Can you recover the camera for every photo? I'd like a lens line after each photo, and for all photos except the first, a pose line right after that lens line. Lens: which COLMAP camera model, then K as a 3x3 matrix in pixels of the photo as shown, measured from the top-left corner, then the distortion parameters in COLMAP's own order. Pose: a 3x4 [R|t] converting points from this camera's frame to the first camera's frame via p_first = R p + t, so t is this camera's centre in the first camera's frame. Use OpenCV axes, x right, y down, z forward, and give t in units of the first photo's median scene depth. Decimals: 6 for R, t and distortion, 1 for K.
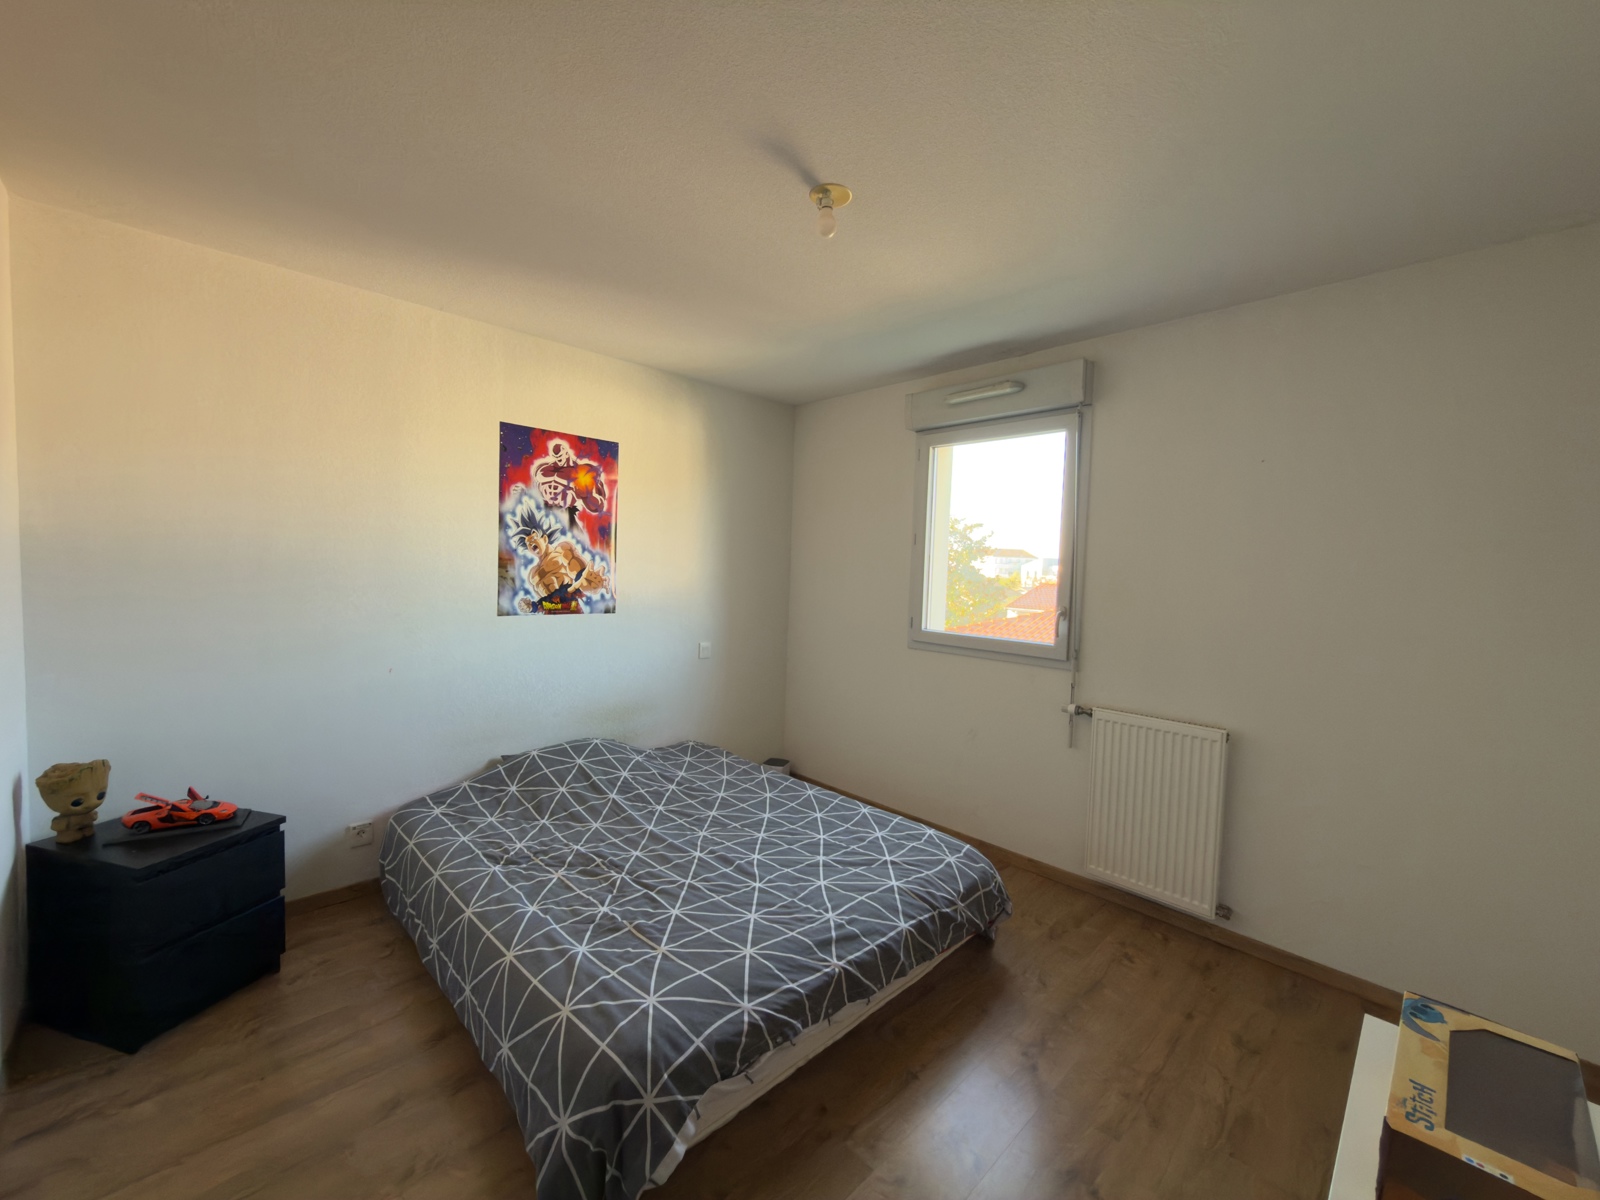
lens RADIAL K [[636.7, 0, 800.2], [0, 636.7, 600.6], [0, 0, 1]] dist [-0.002907, 0.000205]
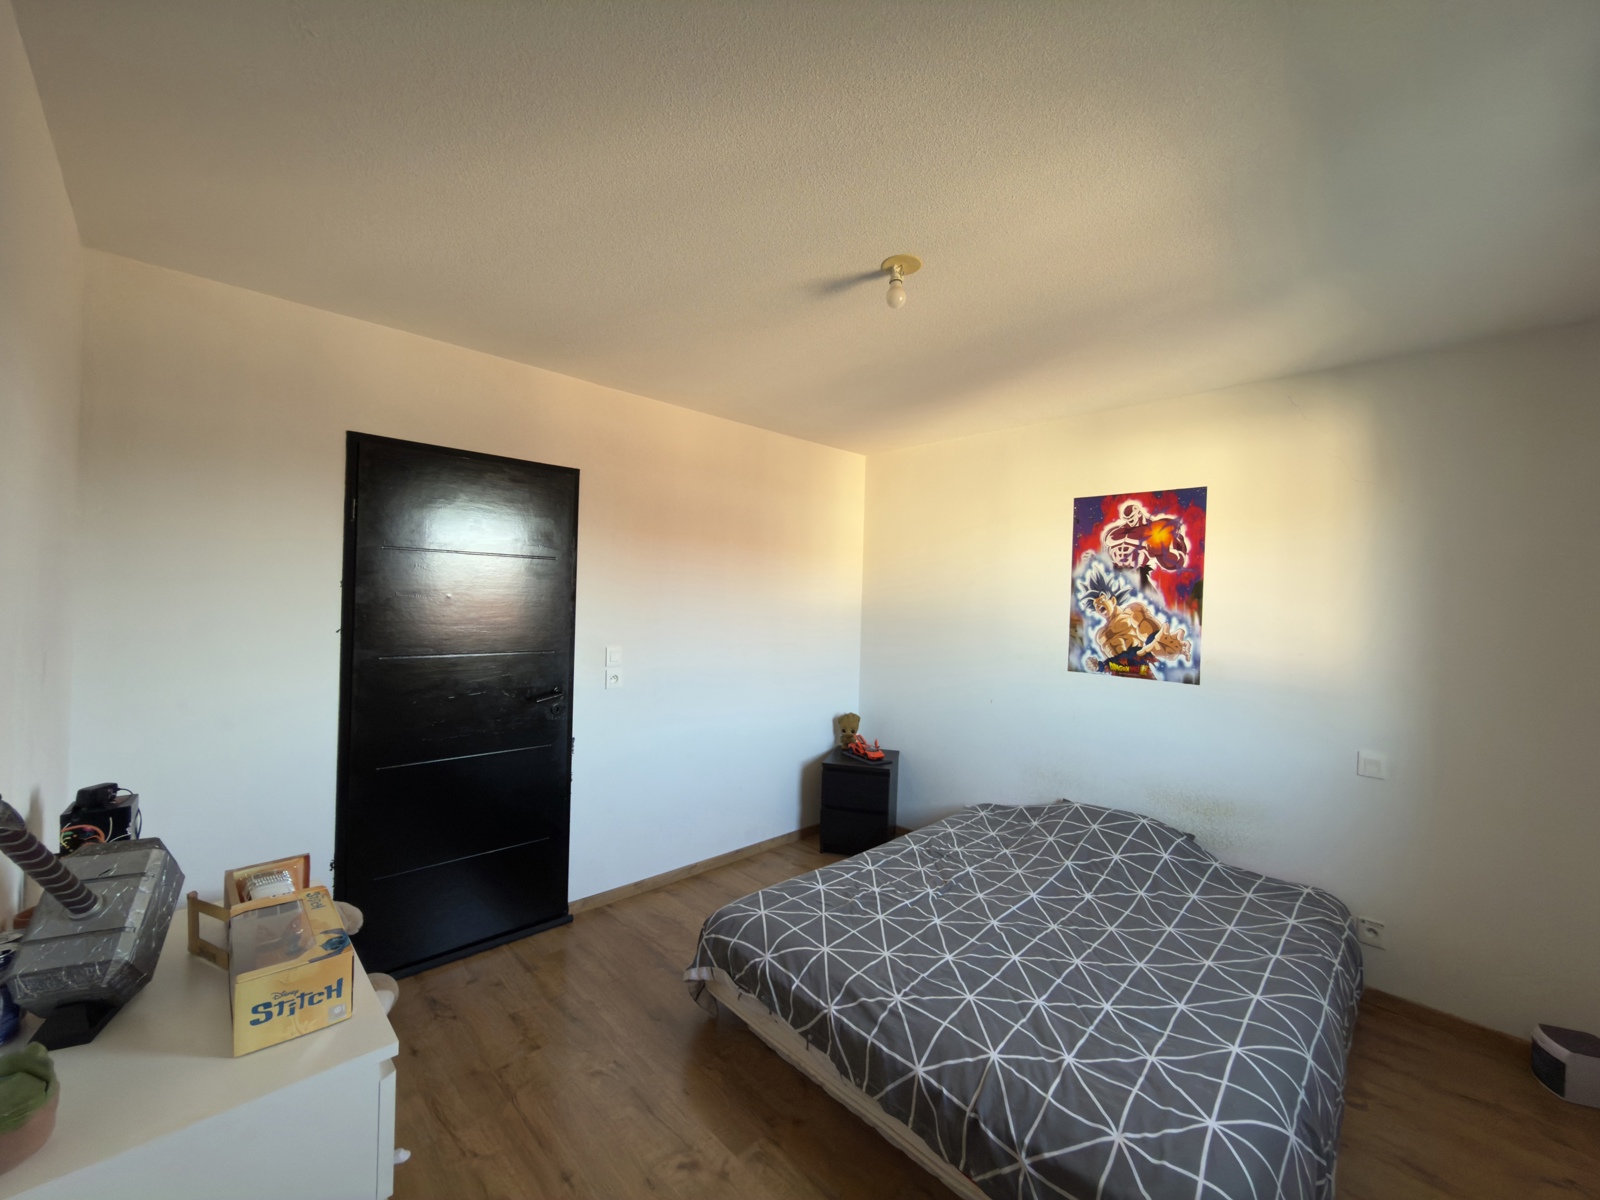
lens RADIAL K [[636.7, 0, 800.6], [0, 636.7, 599.9], [0, 0, 1]] dist [-0.002907, 0.000205]
pose [[-0.001646, -0.030213, -0.999542, 0.613581], [-0.082745, 0.996120, -0.029973, -0.026196], [0.996569, 0.082658, -0.004139, 0.504684]]
